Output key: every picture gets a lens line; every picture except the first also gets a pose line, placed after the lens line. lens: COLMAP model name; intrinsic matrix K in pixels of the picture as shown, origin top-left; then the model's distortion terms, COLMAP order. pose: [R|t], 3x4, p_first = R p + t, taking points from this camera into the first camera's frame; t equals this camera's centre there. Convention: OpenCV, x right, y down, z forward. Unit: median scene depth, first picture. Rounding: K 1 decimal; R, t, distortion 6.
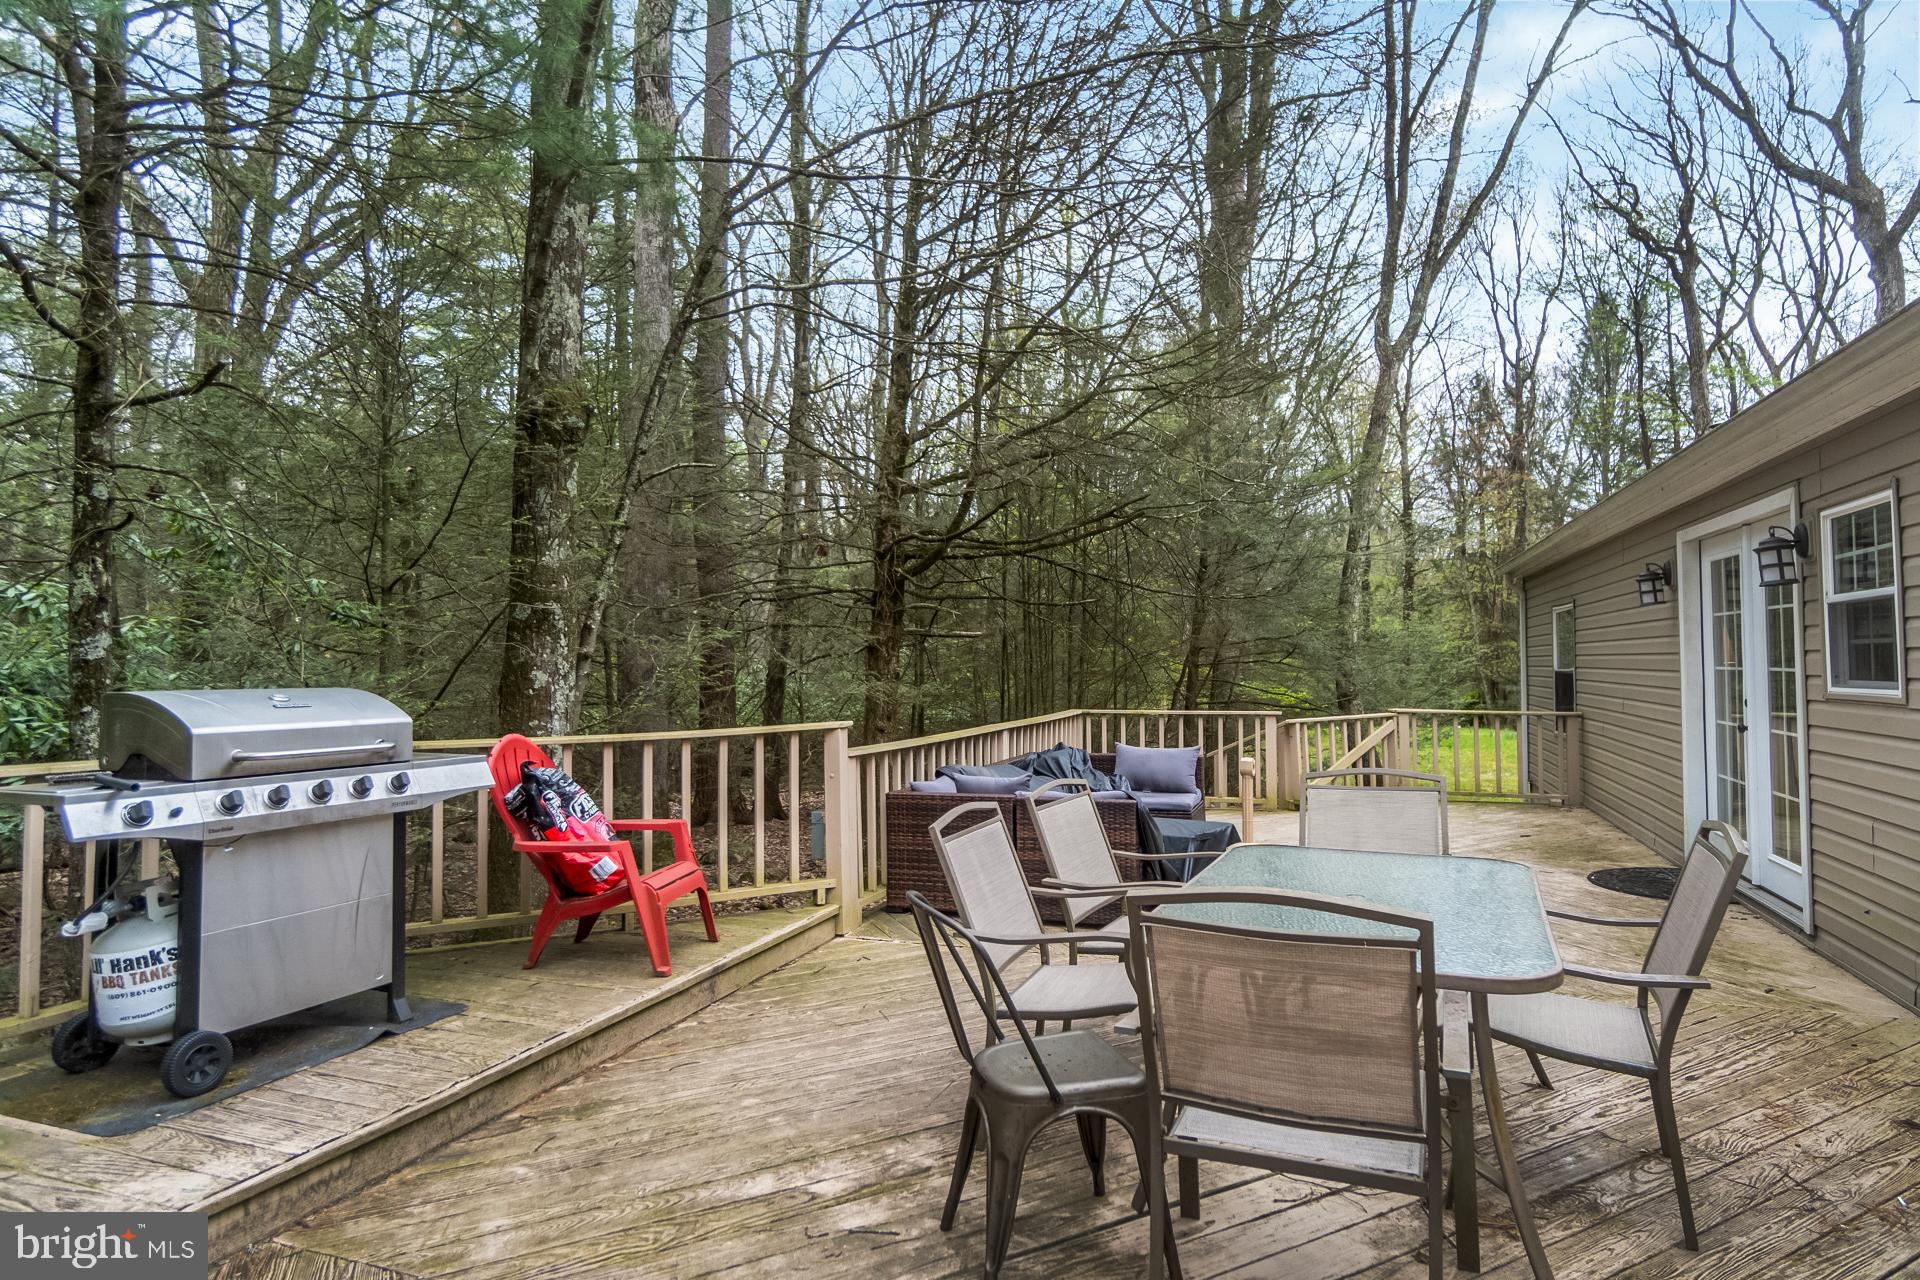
lens RADIAL K [[1059.1, 0, 961.1], [0, 1059.1, 624.7], [0, 0, 1]] dist [-0.002318, -0.001919]
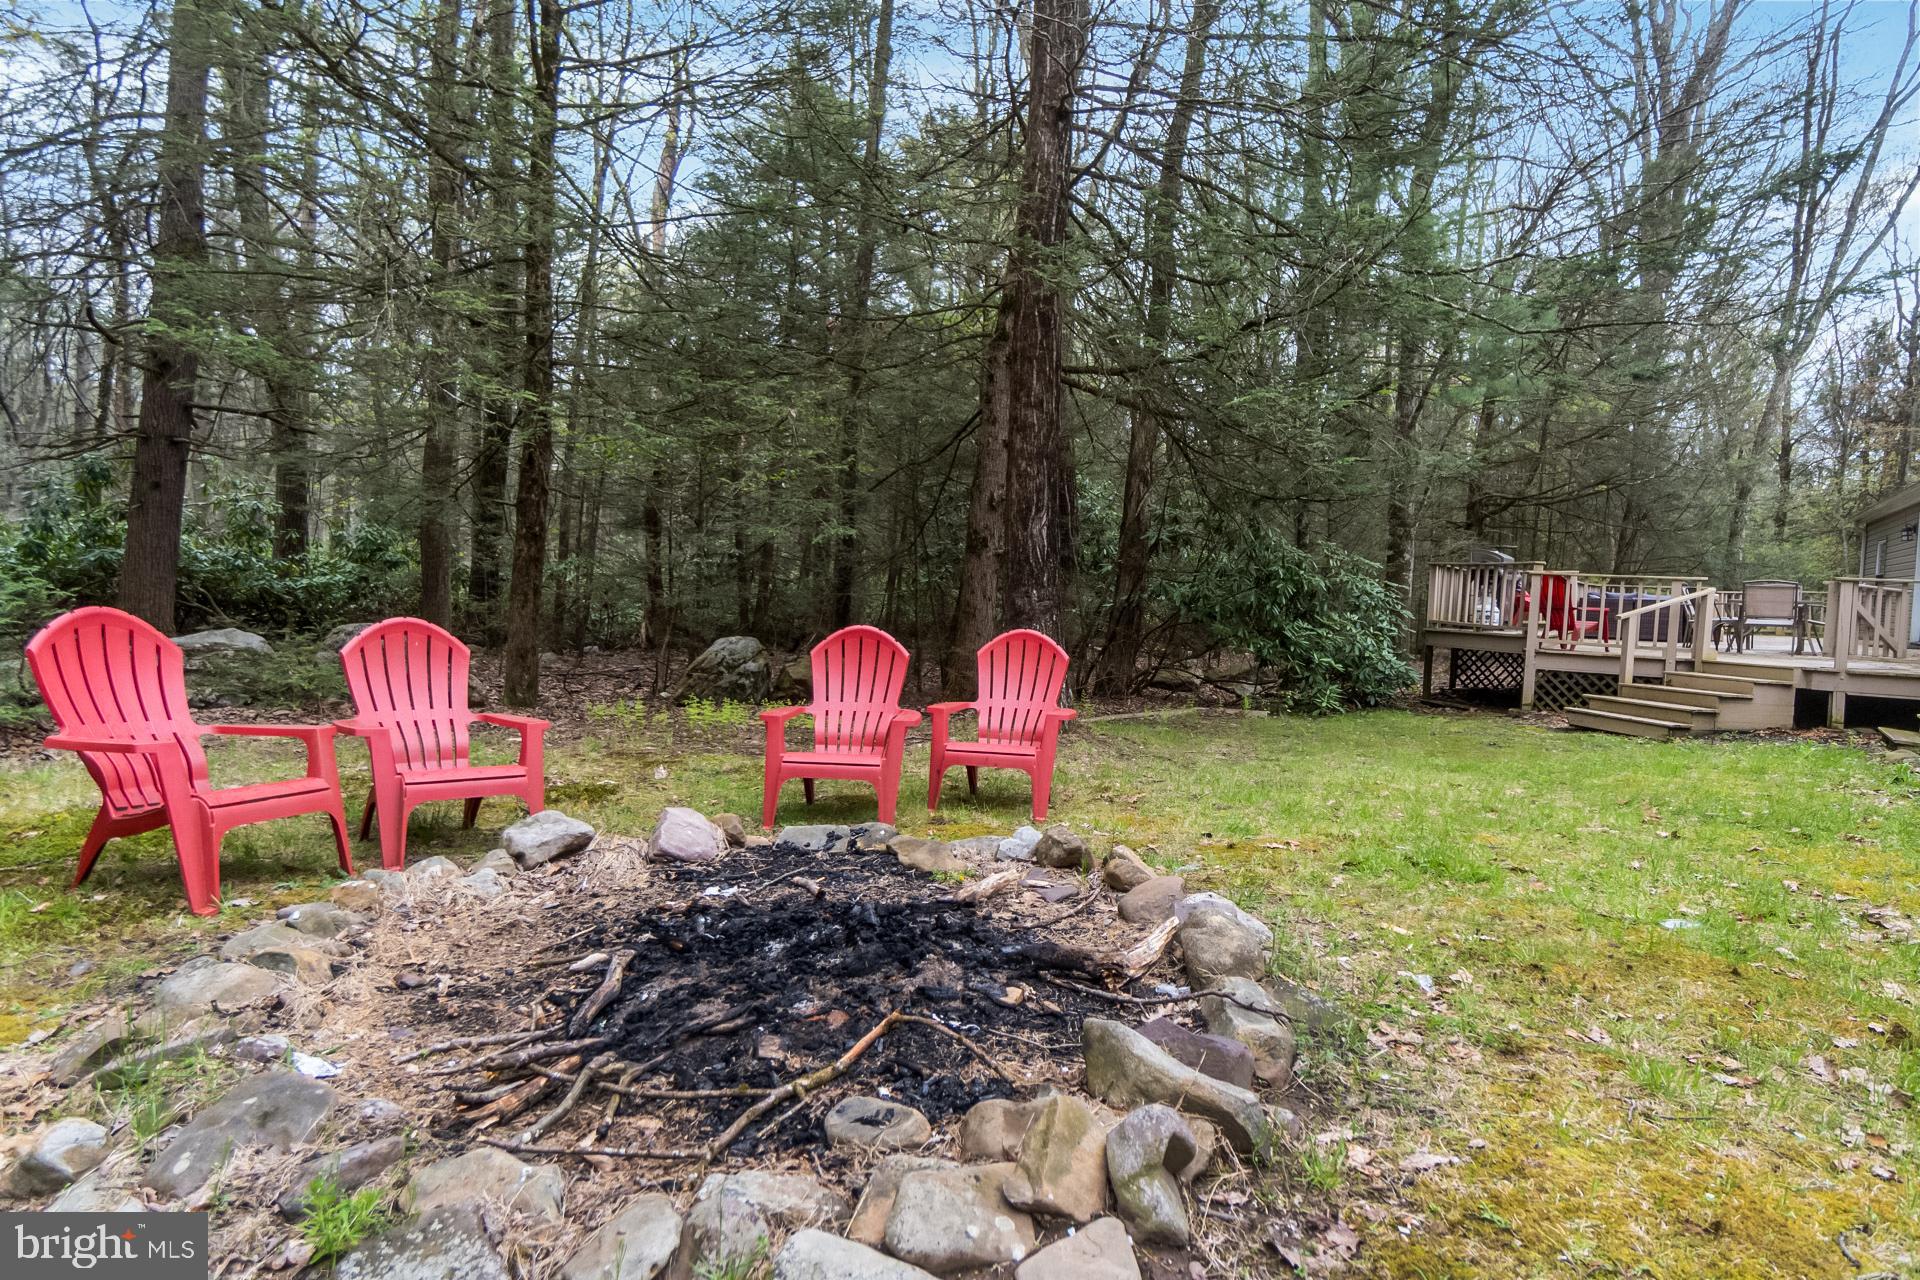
lens RADIAL K [[1059.1, 0, 951.8], [0, 1059.1, 627.1], [0, 0, 1]] dist [-0.002318, -0.001919]
pose [[0.965826, 0.047679, -0.254766, -0.223841], [-0.025854, 0.995755, 0.088342, 0.005892], [0.257897, -0.078736, 0.962959, -0.516896]]
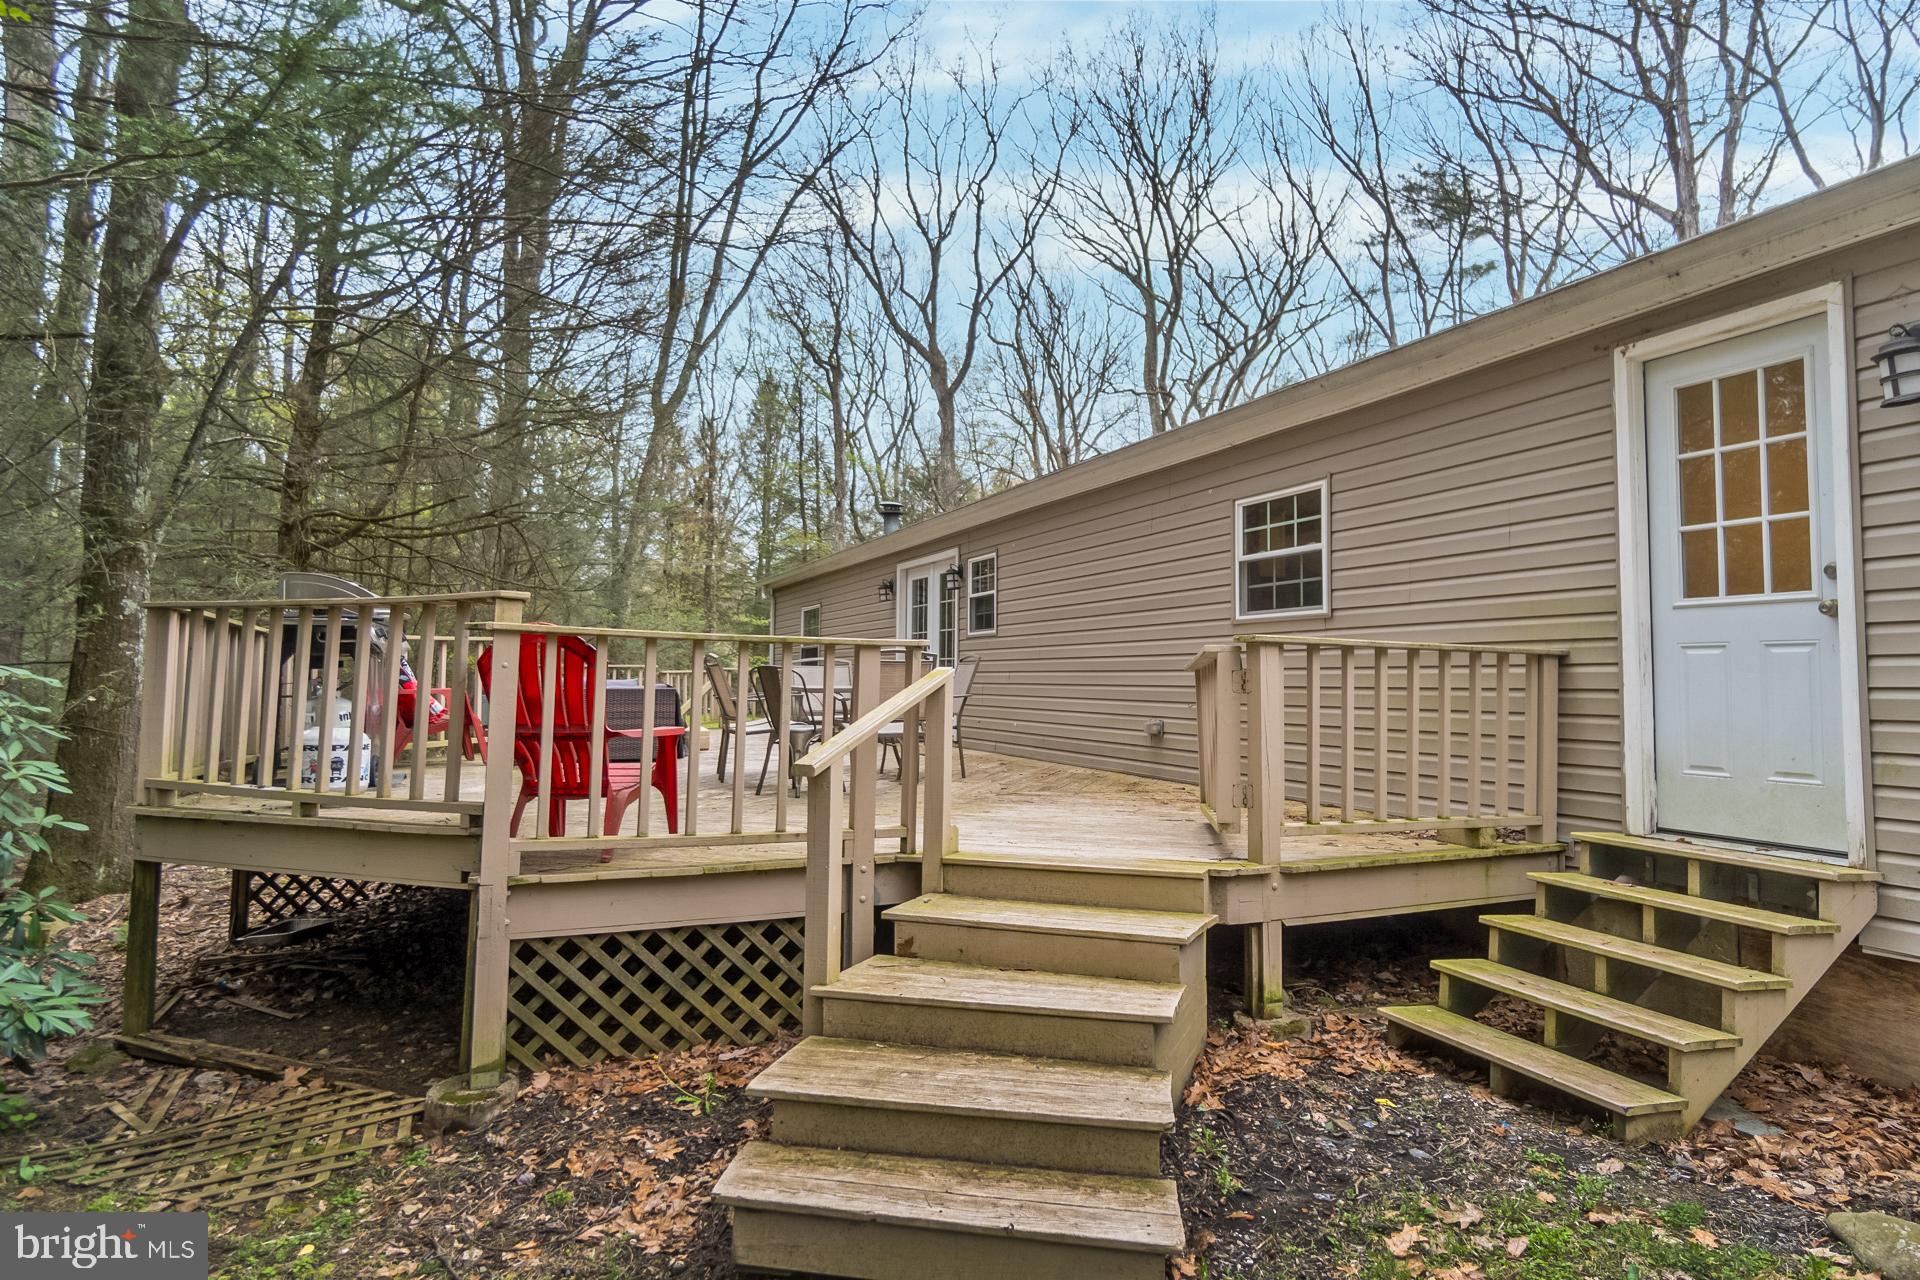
lens RADIAL K [[1059.1, 0, 952.1], [0, 1059.1, 619.5], [0, 0, 1]] dist [-0.002318, -0.001919]
pose [[0.727710, 0.051238, 0.683968, -0.144744], [-0.038213, 0.998686, -0.034157, 0.019209], [-0.684819, -0.001280, 0.728712, -0.123052]]
